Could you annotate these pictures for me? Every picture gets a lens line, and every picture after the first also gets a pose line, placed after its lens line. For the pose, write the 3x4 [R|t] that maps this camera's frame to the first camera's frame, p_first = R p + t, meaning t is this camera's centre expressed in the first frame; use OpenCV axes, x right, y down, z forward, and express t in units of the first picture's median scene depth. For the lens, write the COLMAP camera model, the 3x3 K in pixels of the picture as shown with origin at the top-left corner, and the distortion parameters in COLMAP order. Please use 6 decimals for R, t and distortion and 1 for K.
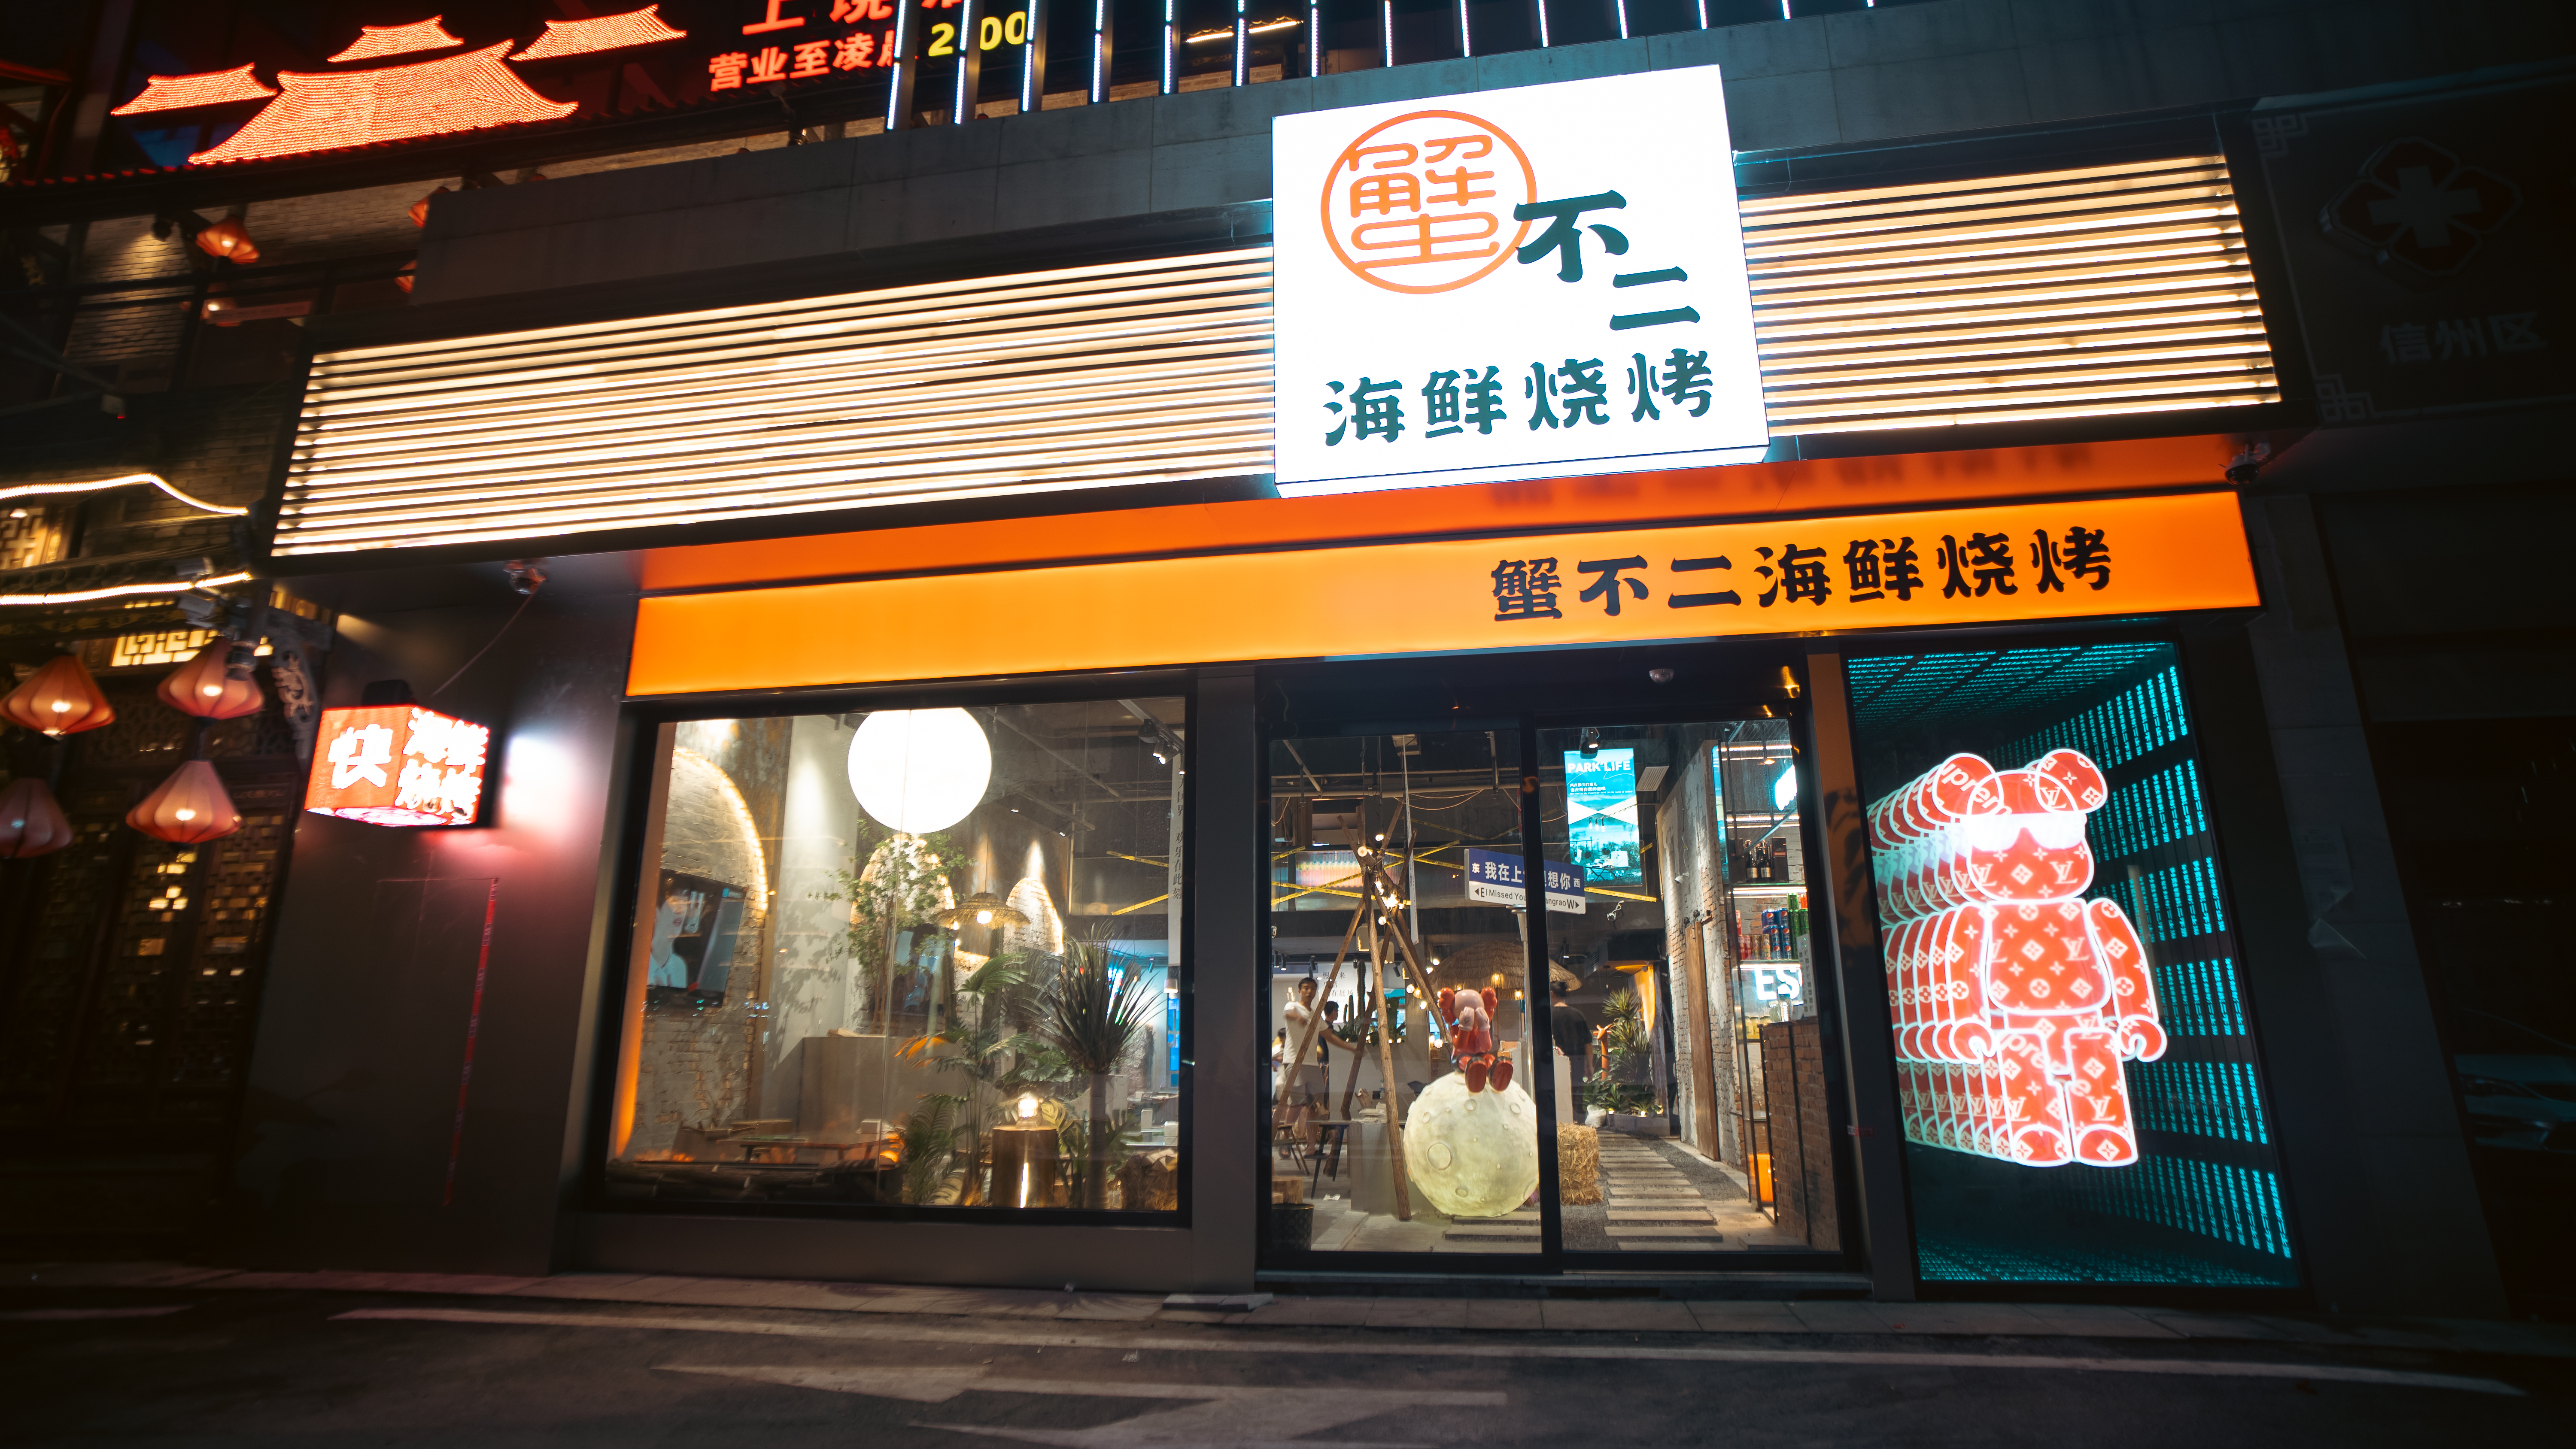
lens RADIAL K [[1294.2, 0, 1290.3], [0, 1294.2, 708.3], [0, 0, 1]] dist [-0.068111, 0.052536]
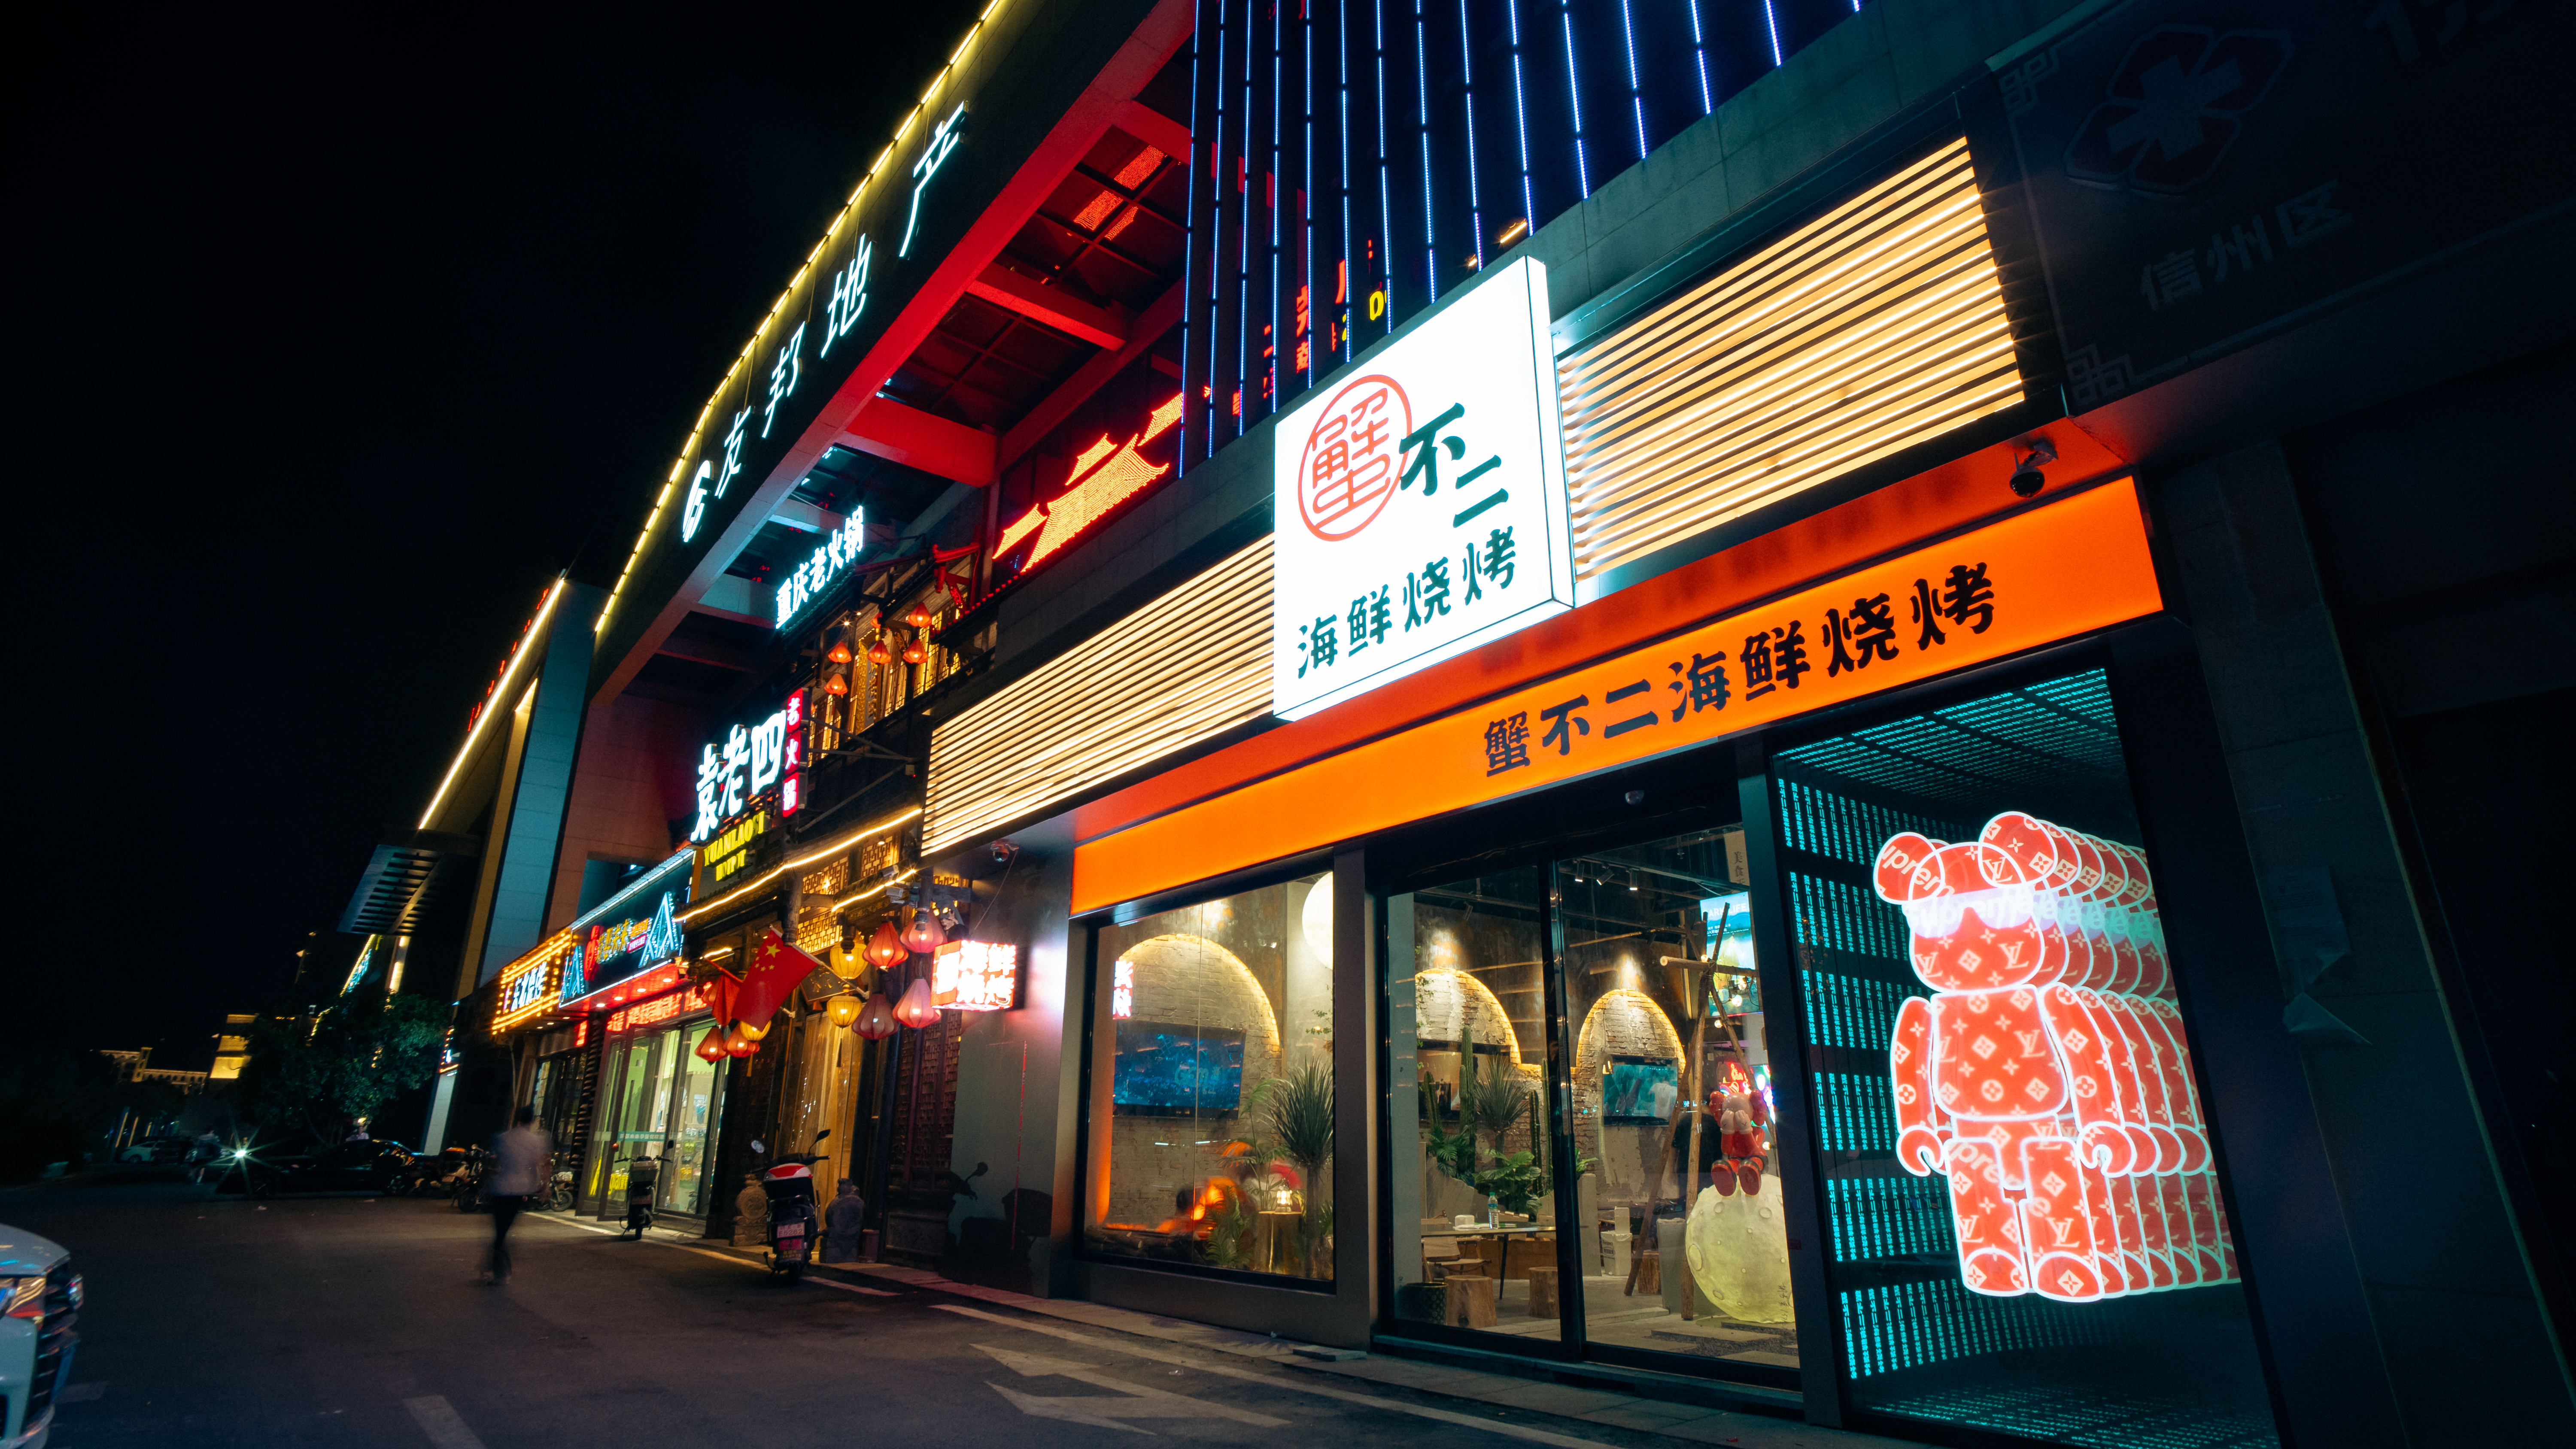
lens RADIAL K [[1294.2, 0, 1290.3], [0, 1294.2, 708.3], [0, 0, 1]] dist [-0.068111, 0.052536]
pose [[0.740160, -0.212349, -0.638021, 0.829640], [0.165895, 0.977165, -0.132771, -0.003635], [0.651646, -0.007573, 0.758486, 0.011015]]
